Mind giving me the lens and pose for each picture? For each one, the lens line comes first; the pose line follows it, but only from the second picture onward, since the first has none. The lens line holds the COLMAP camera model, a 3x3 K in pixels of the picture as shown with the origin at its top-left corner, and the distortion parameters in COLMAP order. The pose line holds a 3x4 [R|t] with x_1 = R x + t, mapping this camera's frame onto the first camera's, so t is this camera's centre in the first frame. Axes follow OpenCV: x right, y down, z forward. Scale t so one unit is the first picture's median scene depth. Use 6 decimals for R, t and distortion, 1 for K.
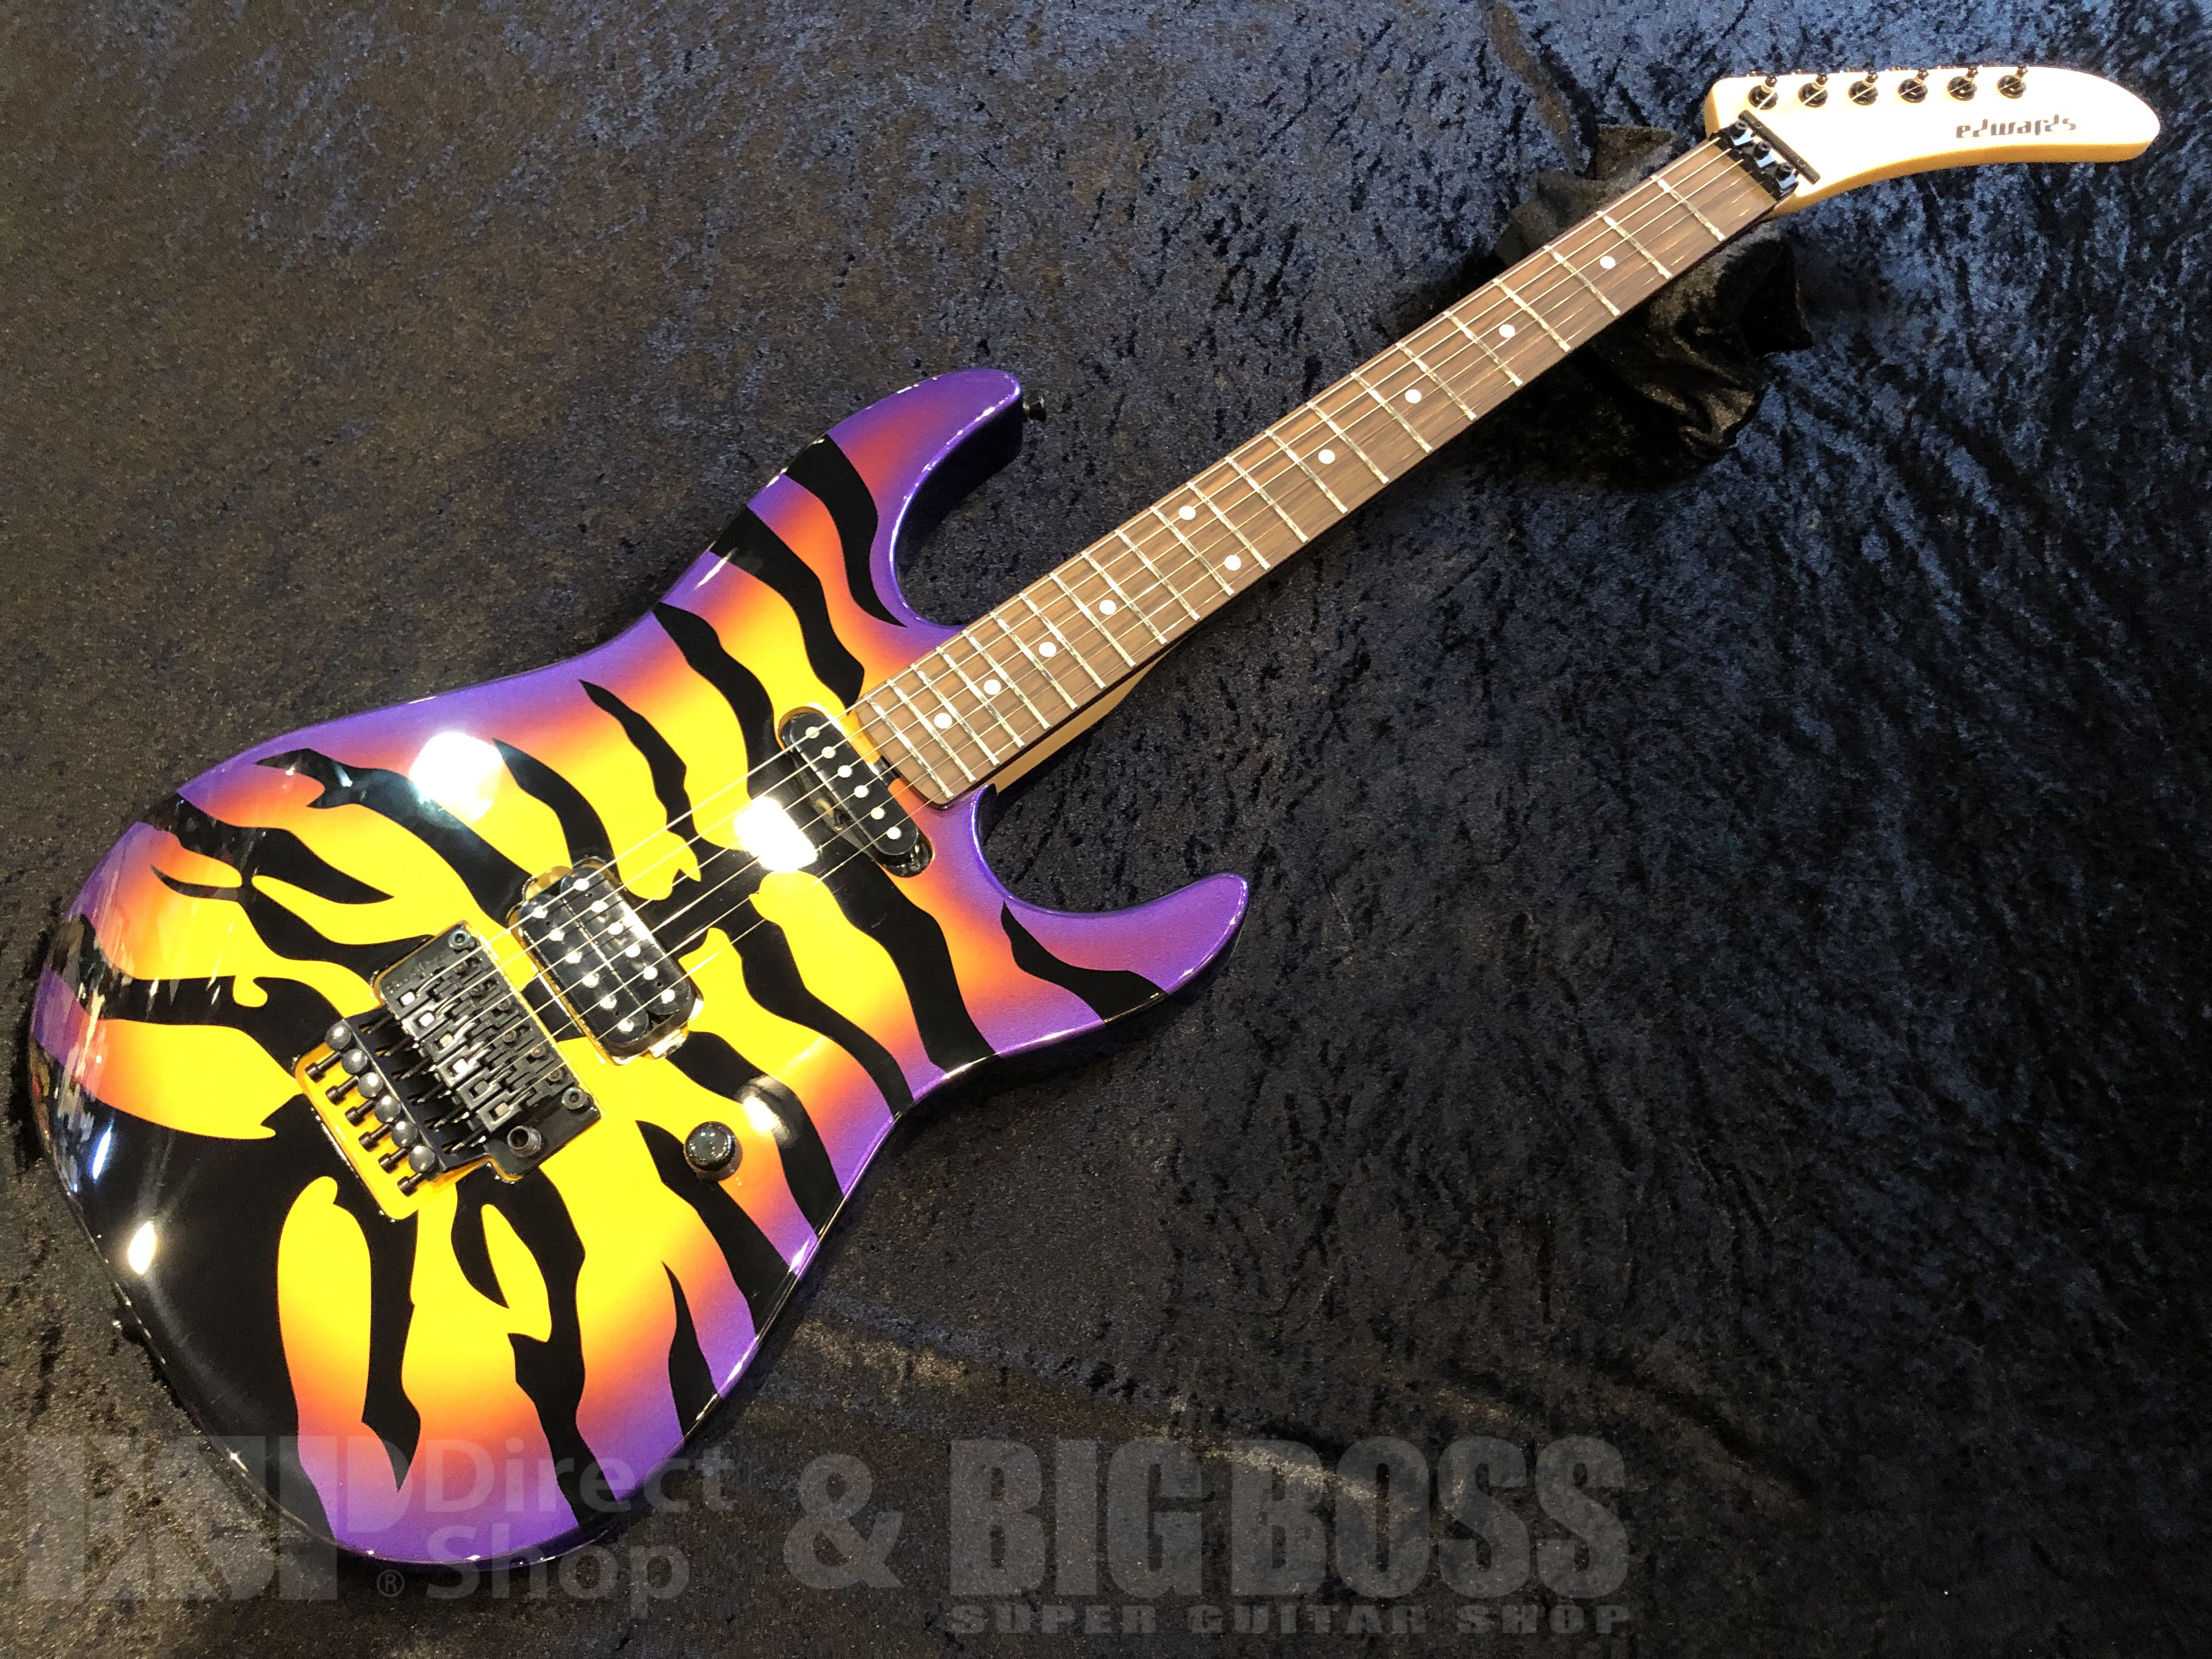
lens RADIAL K [[1837.9, 0, 1116.4], [0, 1837.9, 804.6], [0, 0, 1]] dist [0.024048, -0.048785]
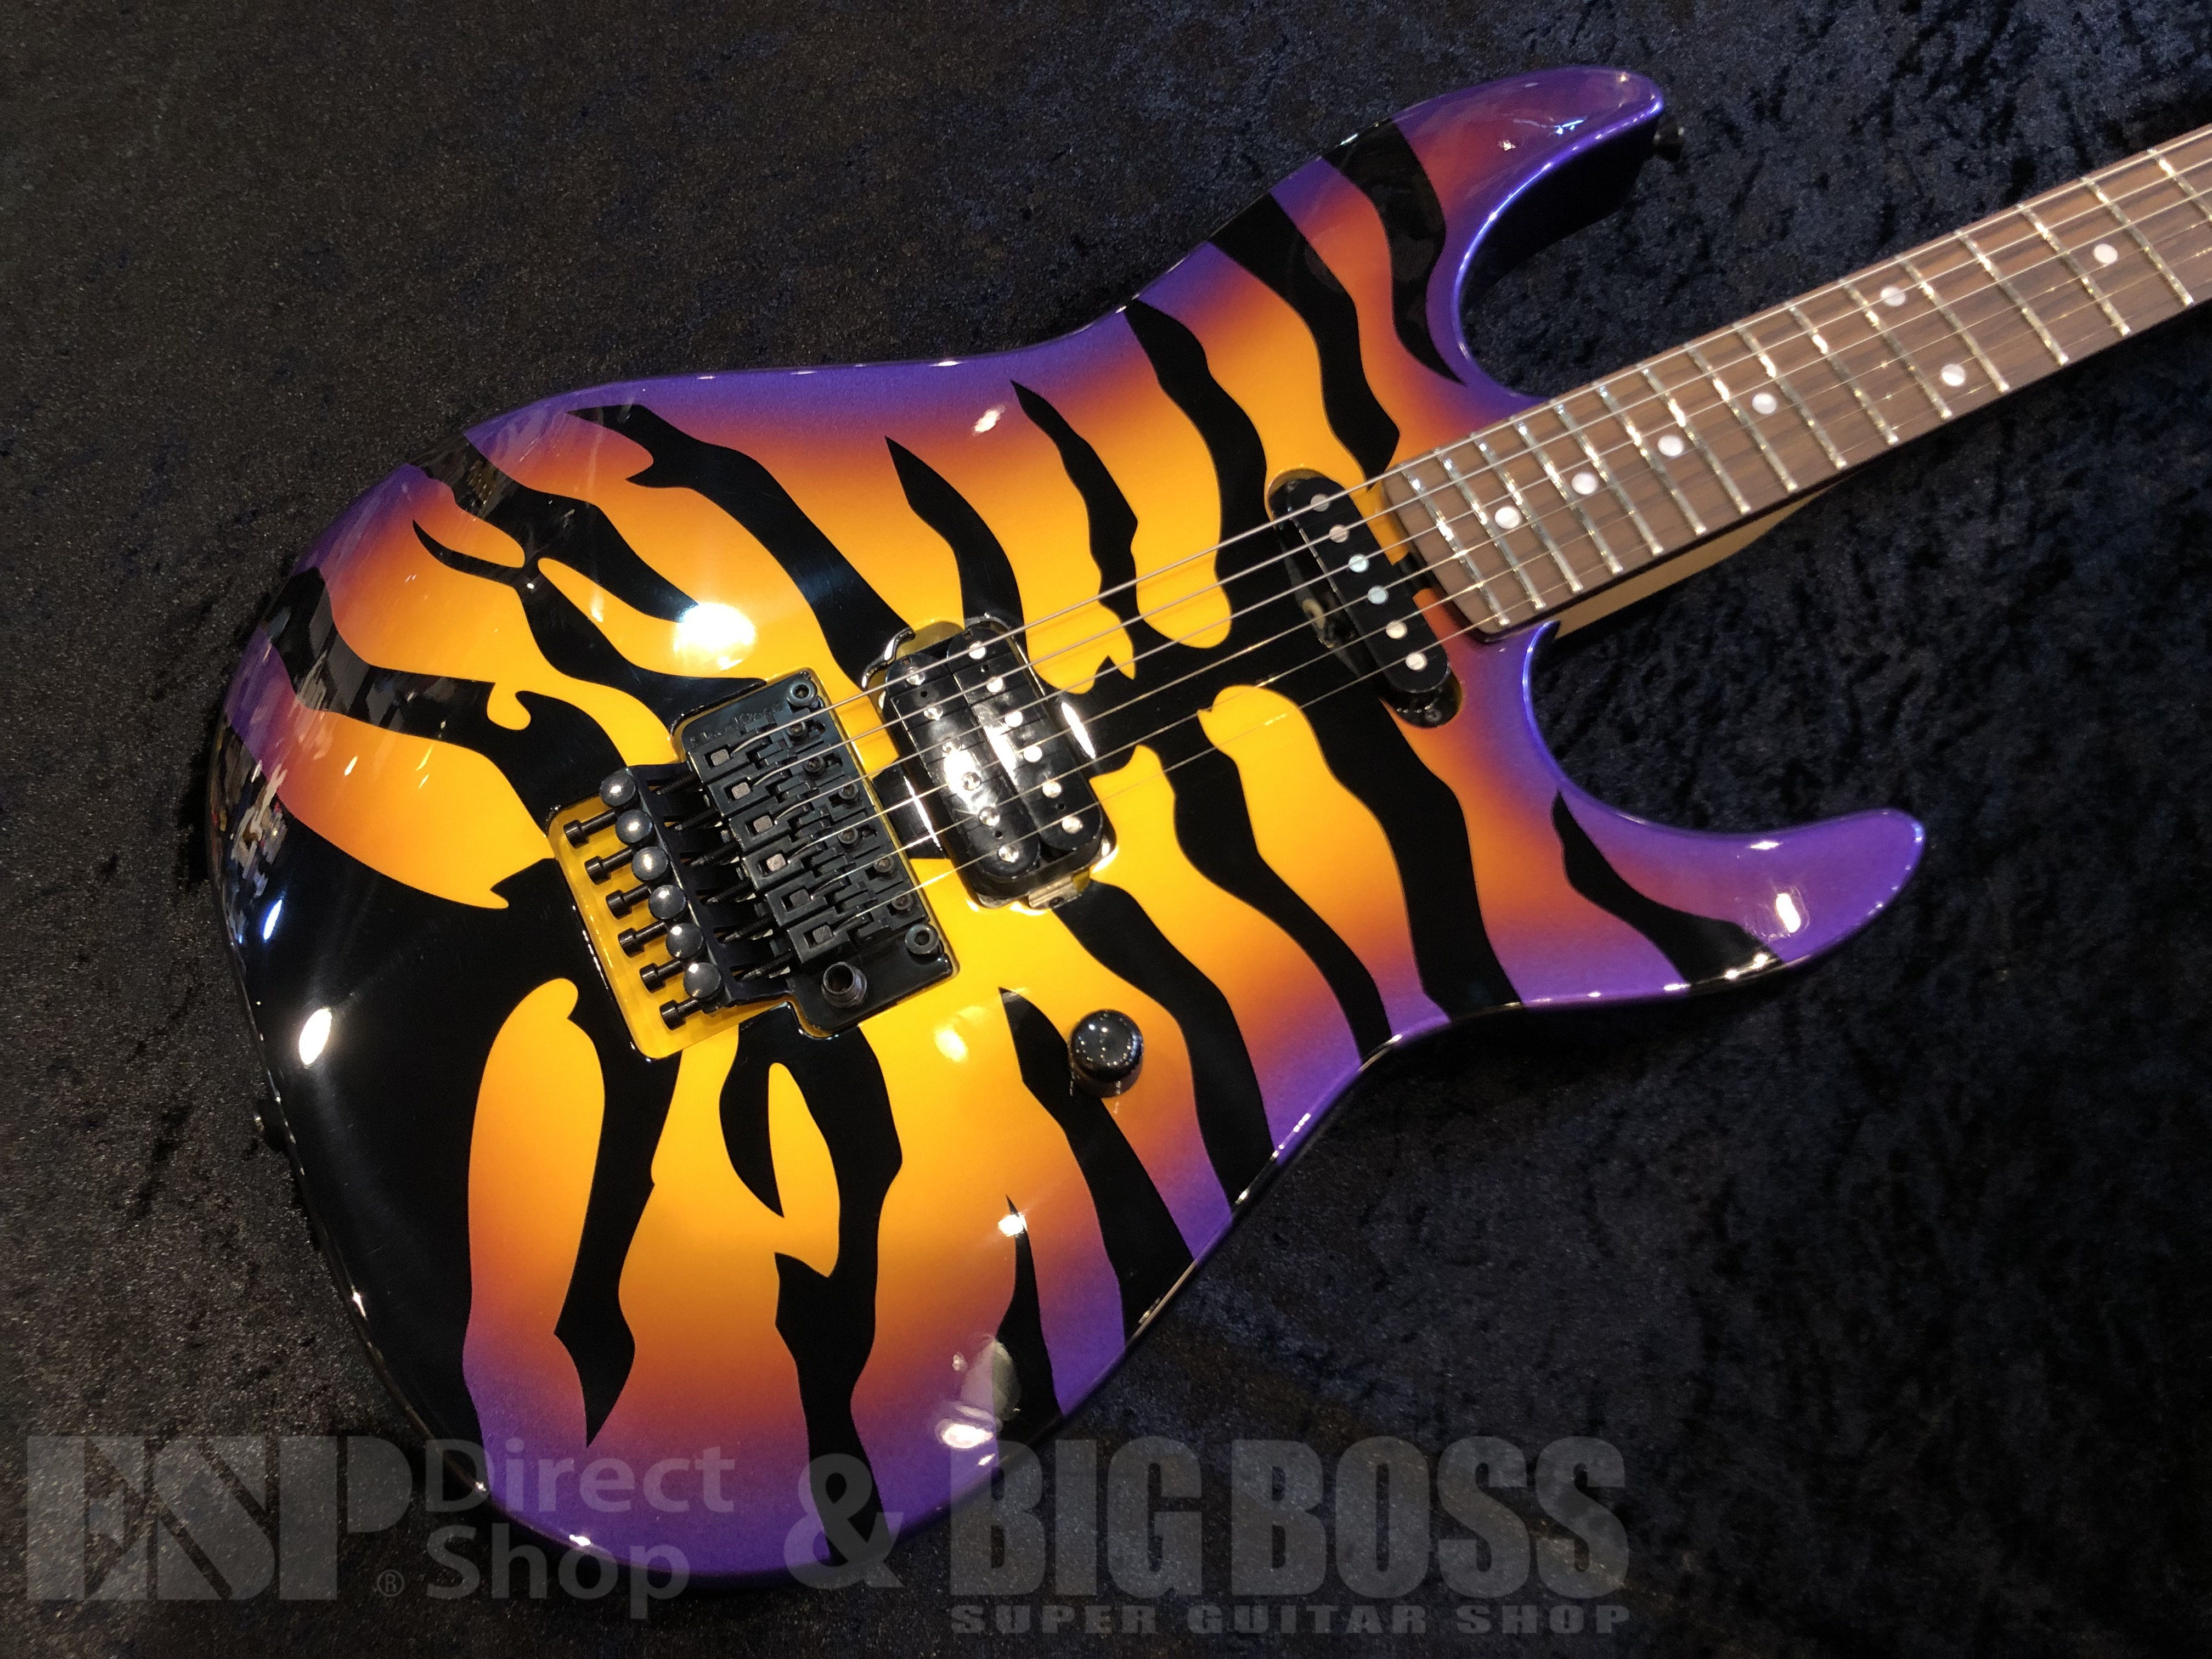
lens RADIAL K [[1813.1, 0, 1106.0], [0, 1813.1, 829.5], [0, 0, 1]] dist [0.012670, -0.039392]
pose [[0.974650, 0.190574, -0.117214, -0.142499], [-0.187484, 0.981573, 0.036947, 0.073972], [0.122095, -0.014035, 0.992419, 0.305401]]
